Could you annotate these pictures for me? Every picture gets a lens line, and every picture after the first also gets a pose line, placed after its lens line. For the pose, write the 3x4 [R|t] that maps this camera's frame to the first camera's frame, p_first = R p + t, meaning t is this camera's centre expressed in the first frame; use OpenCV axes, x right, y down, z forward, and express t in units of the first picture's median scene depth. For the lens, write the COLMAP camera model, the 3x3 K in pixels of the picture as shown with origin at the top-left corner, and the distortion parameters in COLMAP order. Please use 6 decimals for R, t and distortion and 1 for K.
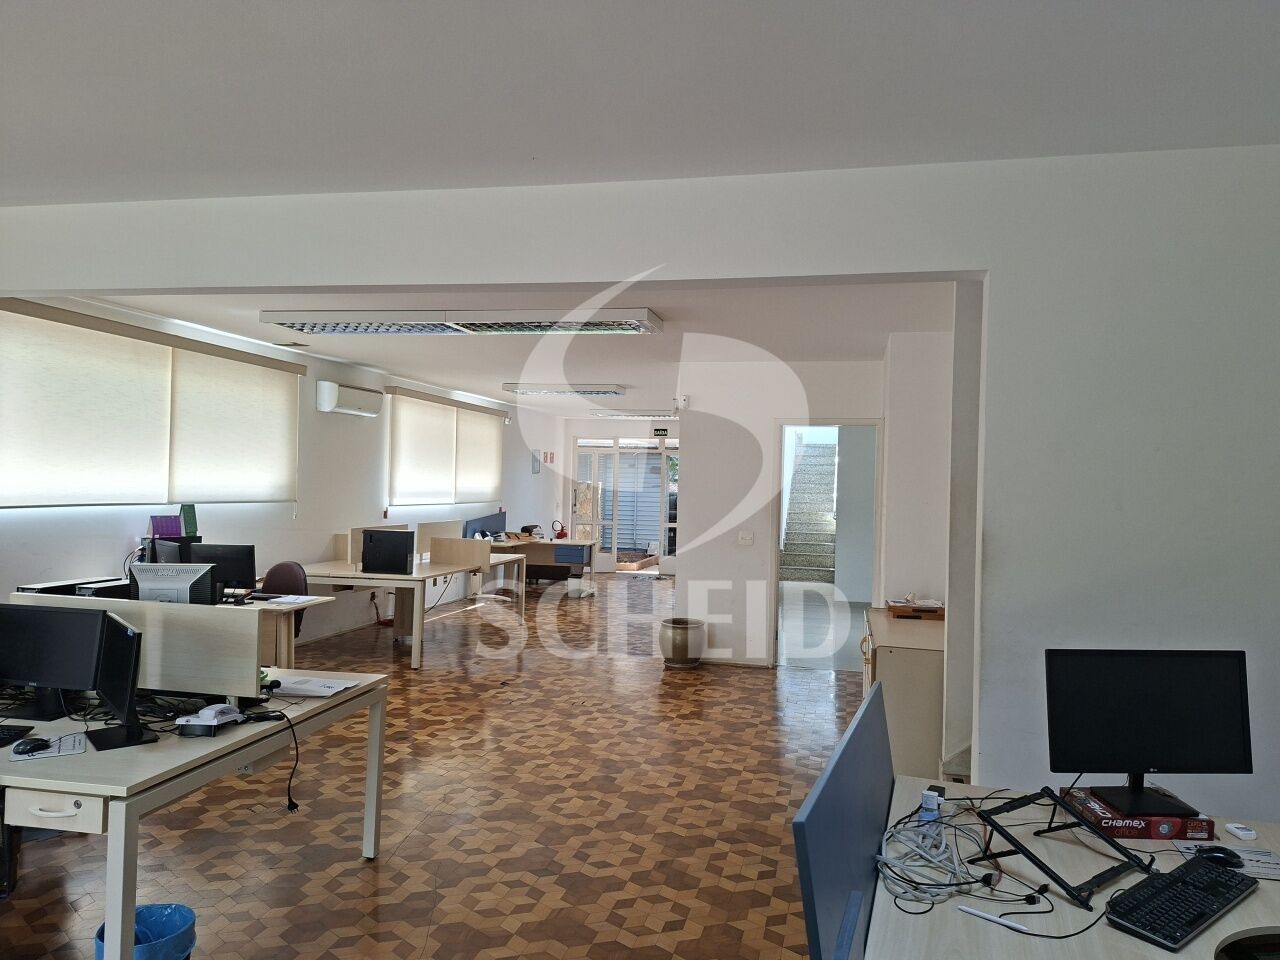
lens RADIAL K [[856.3, 0, 640.0], [0, 856.3, 480.0], [0, 0, 1]] dist [0.085347, -0.073414]
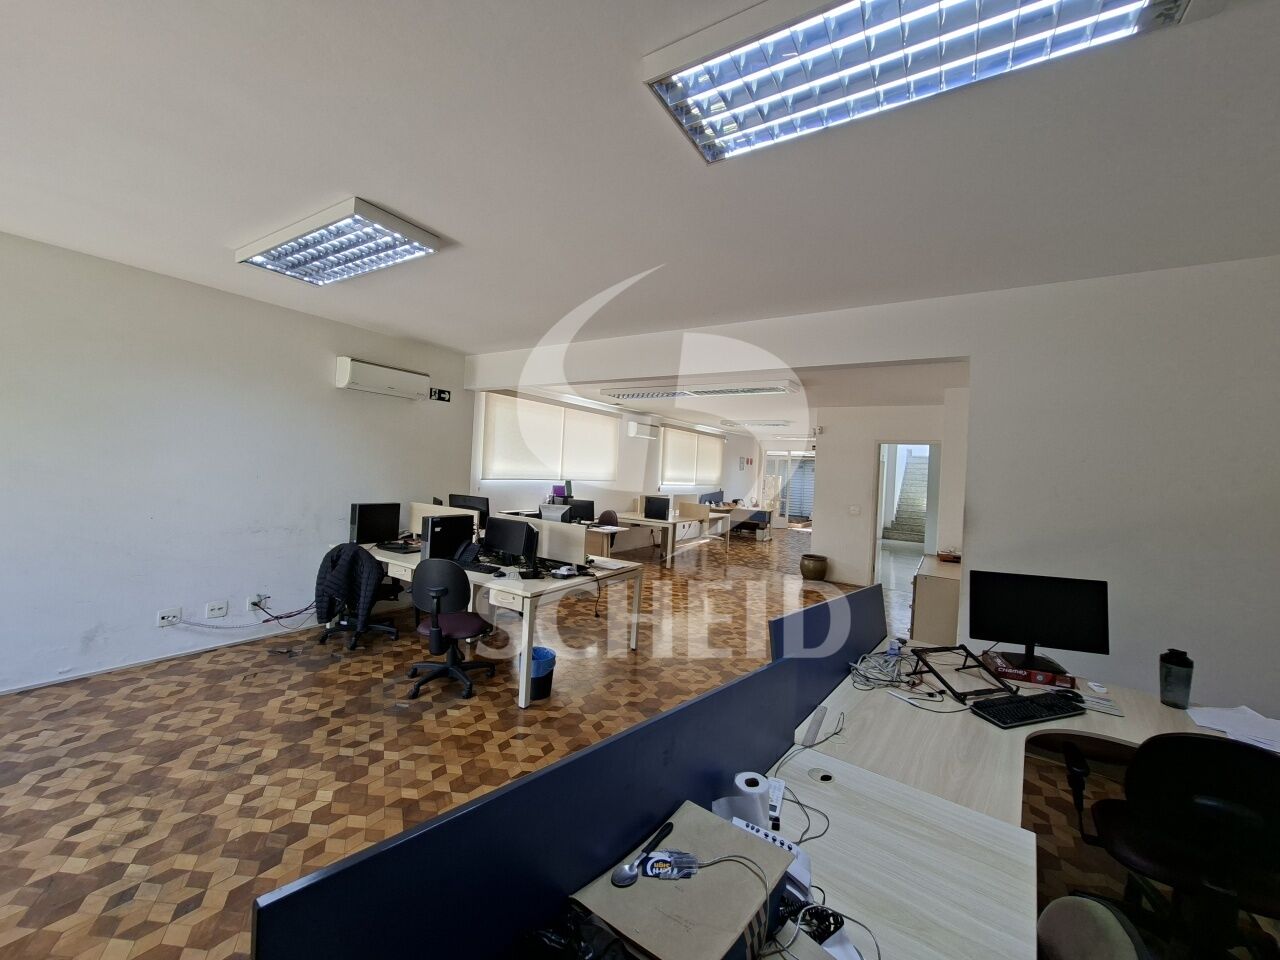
lens RADIAL K [[505.6, 0, 644.2], [0, 505.6, 467.4], [0, 0, 1]] dist [-0.001444, -0.000195]
pose [[0.936879, 0.019445, -0.349113, 0.139066], [-0.024858, 0.999630, -0.011032, 0.007232], [0.348769, 0.019014, 0.937016, -0.152083]]
